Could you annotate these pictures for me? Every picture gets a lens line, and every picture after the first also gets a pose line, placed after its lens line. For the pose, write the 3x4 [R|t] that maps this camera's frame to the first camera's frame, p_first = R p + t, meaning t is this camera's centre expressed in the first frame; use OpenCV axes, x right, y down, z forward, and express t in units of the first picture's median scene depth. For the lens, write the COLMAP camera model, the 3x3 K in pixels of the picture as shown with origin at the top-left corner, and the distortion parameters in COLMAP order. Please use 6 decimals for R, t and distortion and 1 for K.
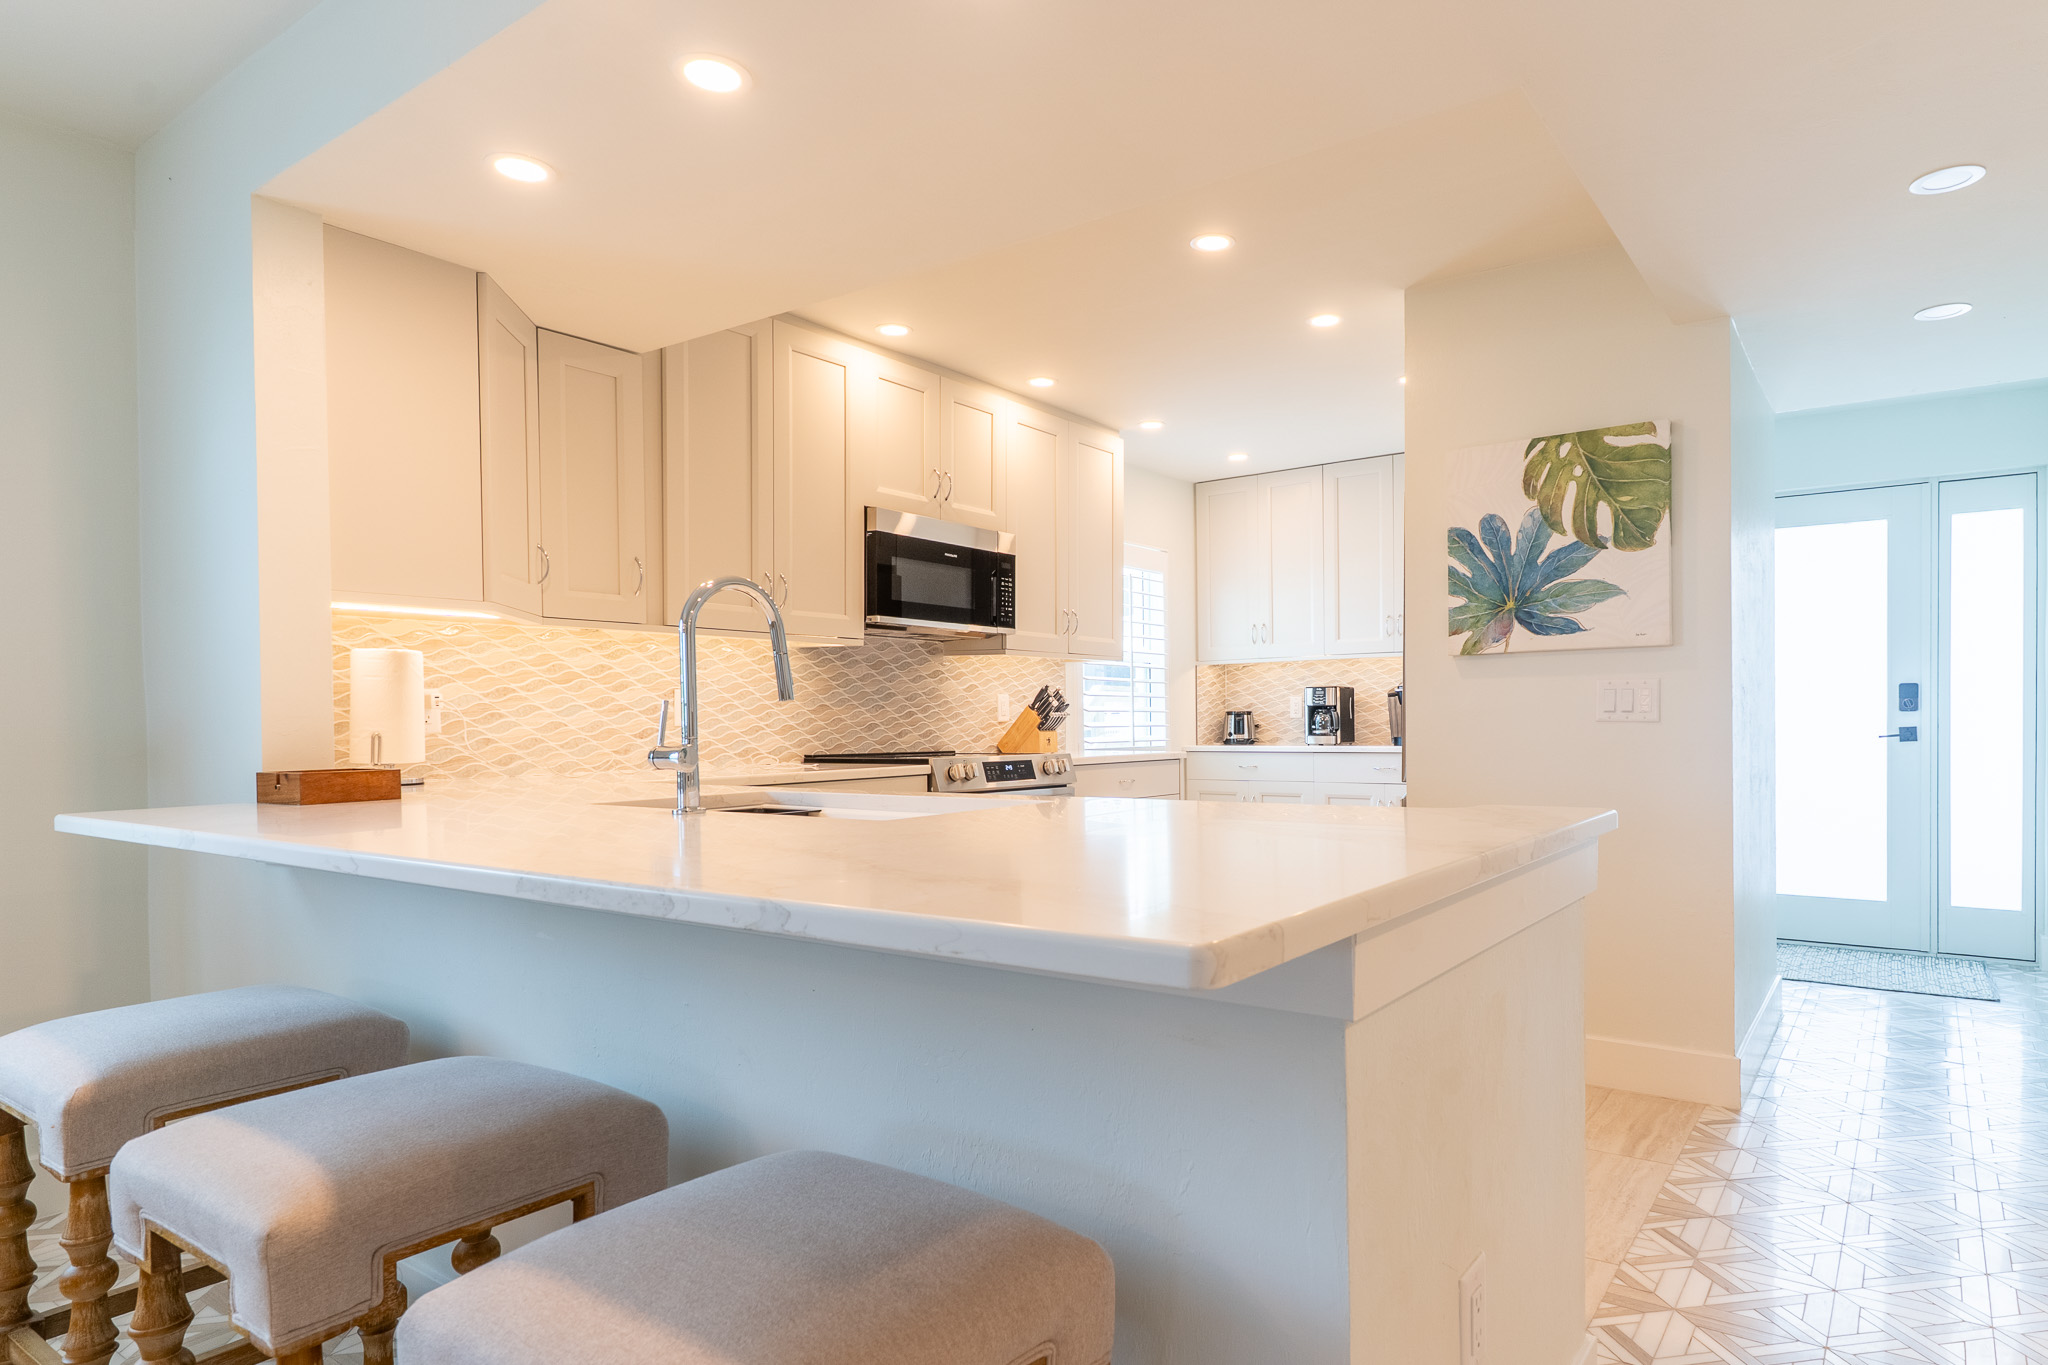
lens RADIAL K [[1183.1, 0, 1120.1], [0, 1183.1, 726.8], [0, 0, 1]] dist [0.004579, 0.002921]
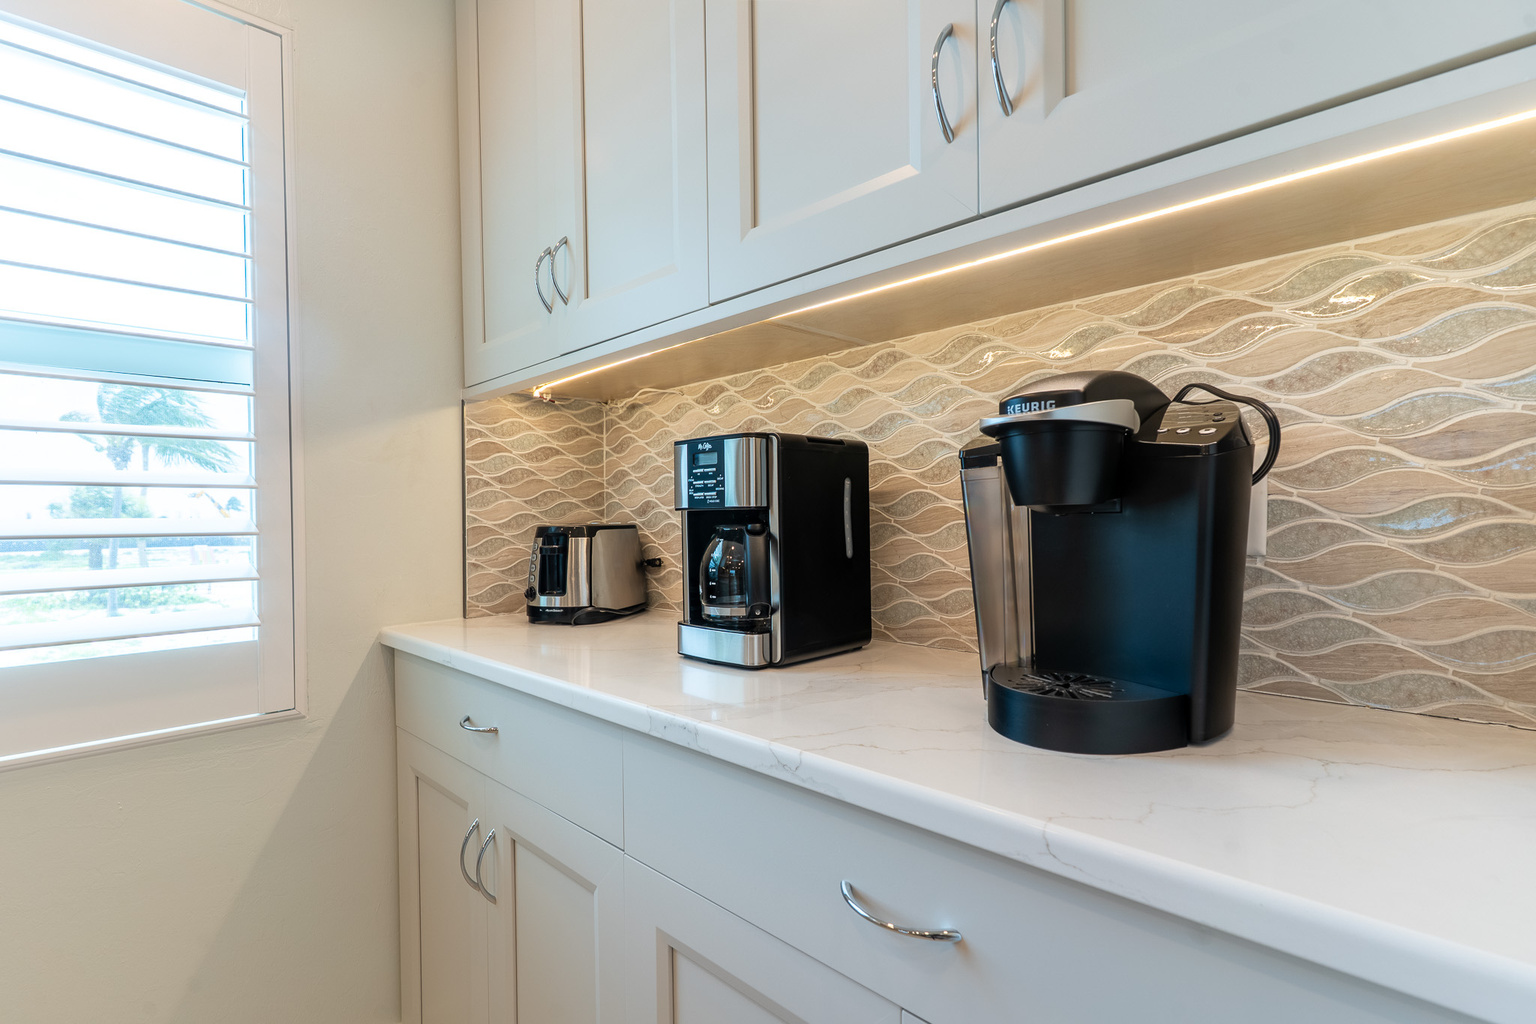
lens RADIAL K [[740.3, 0, 764.8], [0, 740.3, 515.6], [0, 0, 1]] dist [0.004939, -0.000864]
pose [[0.984124, -0.006308, -0.177371, 0.308388], [0.006288, 0.999980, -0.000674, -0.024634], [0.177371, -0.000452, 0.984144, 1.247633]]
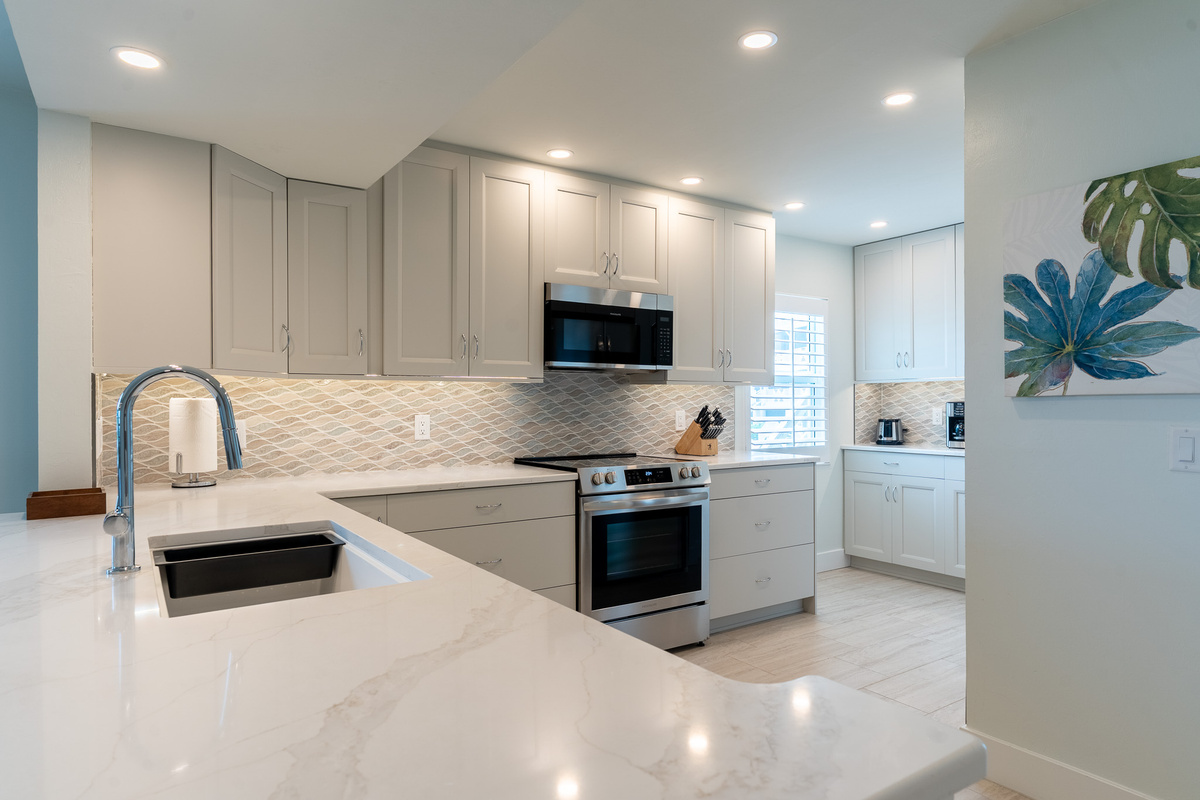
lens RADIAL K [[716.2, 0, 595.5], [0, 716.2, 398.1], [0, 0, 1]] dist [-0.002459, 0.001223]
pose [[0.927539, 0.004472, -0.373701, 0.149688], [-0.008105, 0.999934, -0.008152, -0.042836], [0.373640, 0.010590, 0.927513, 0.233899]]
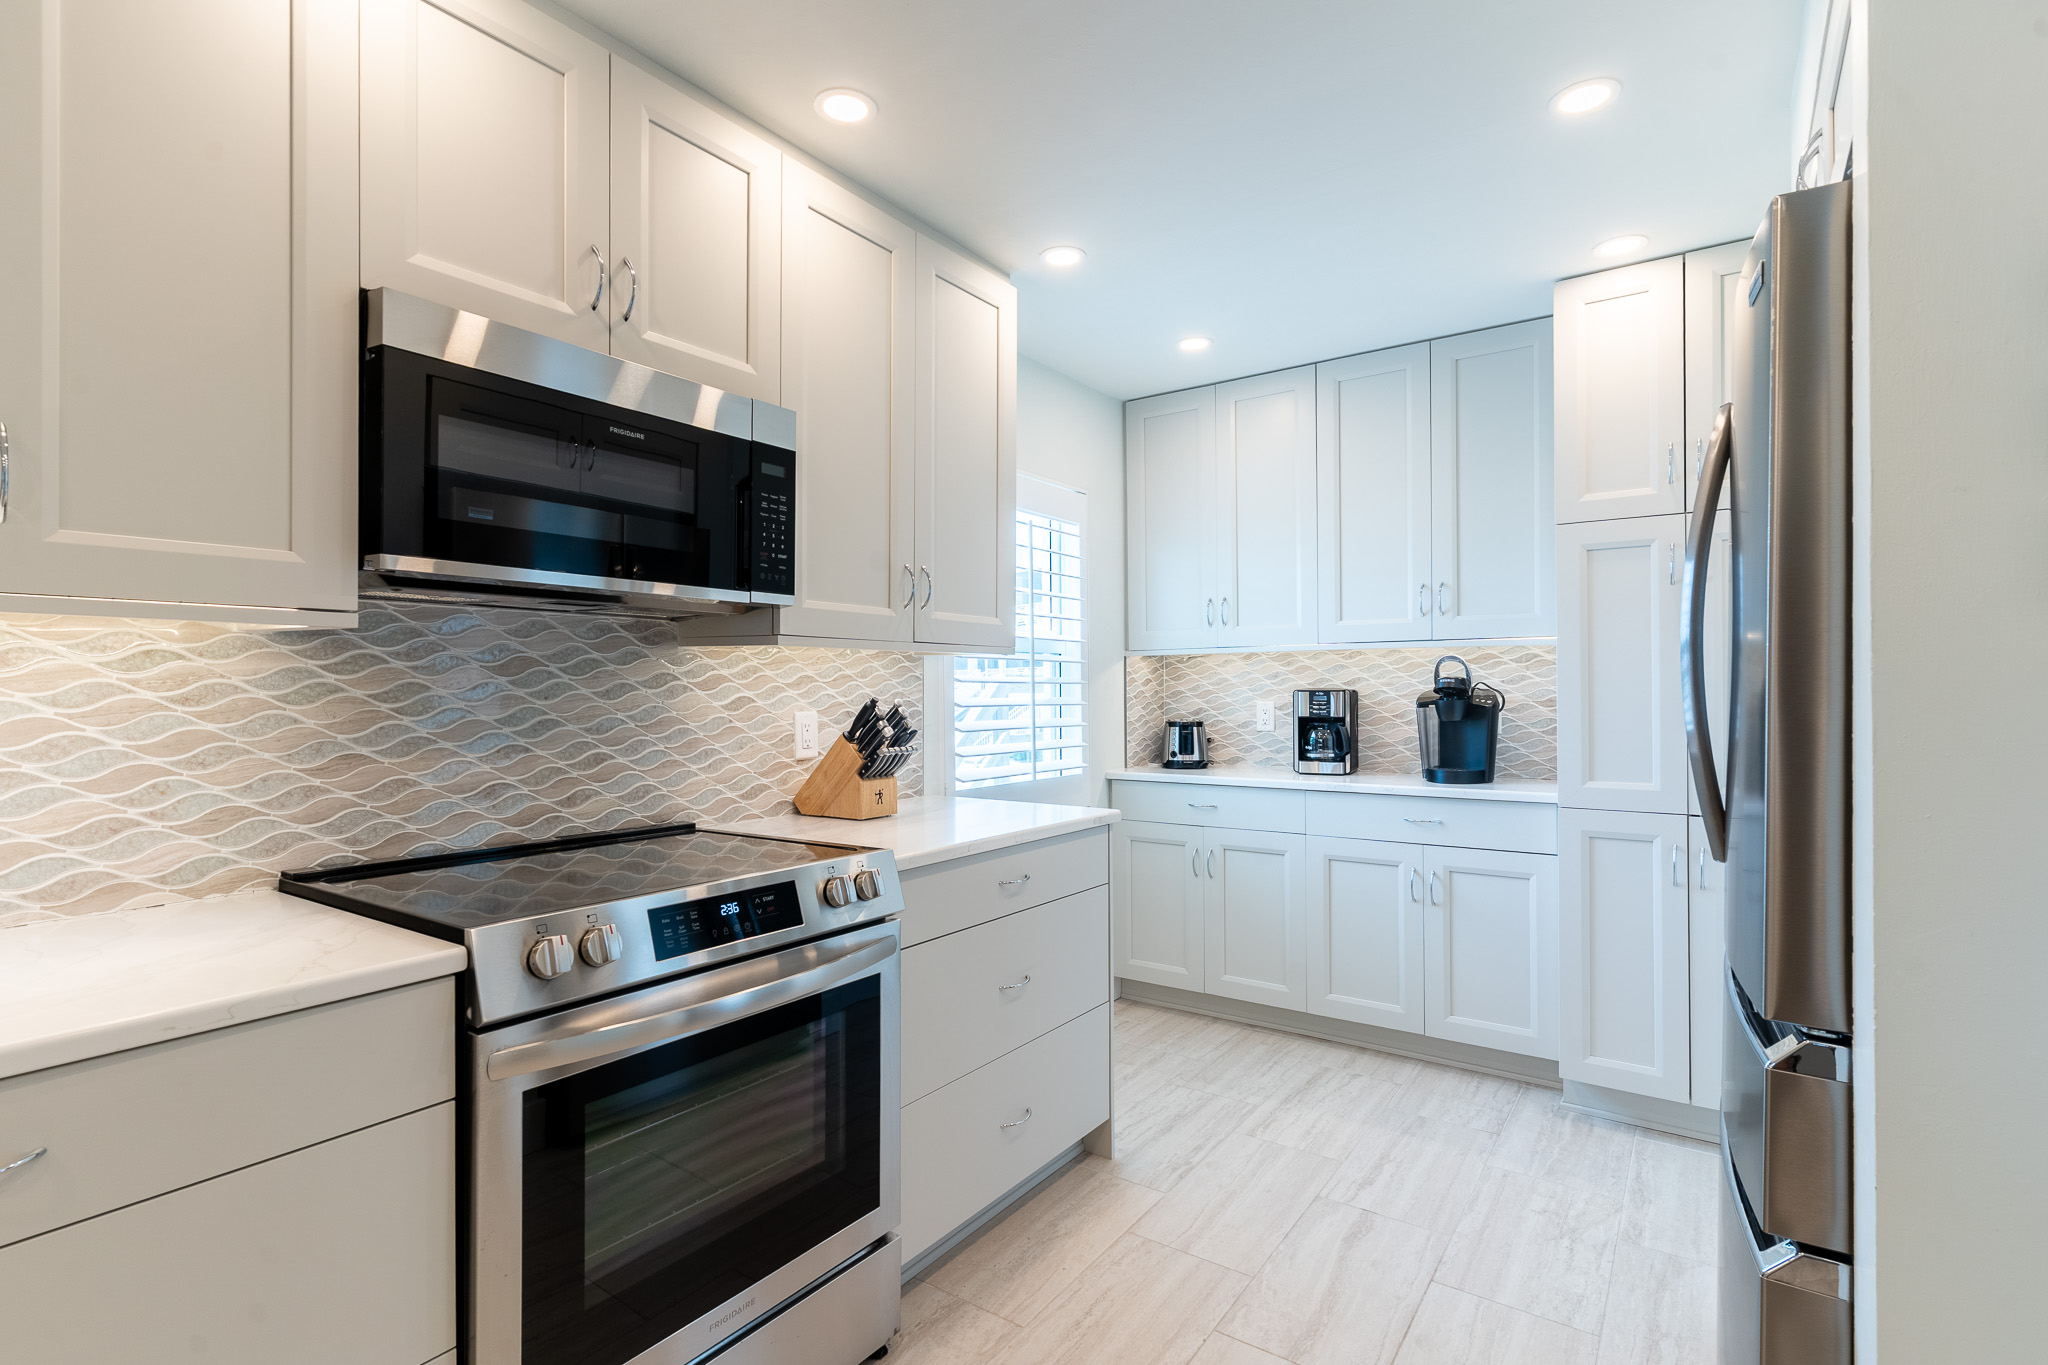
lens RADIAL K [[987.1, 0, 1026.4], [0, 987.1, 687.1], [0, 0, 1]] dist [0.004939, -0.000864]
pose [[0.999908, 0.004105, -0.012921, 0.019480], [-0.004214, 0.999956, -0.008437, -0.044487], [0.012886, 0.008491, 0.999881, 0.636872]]
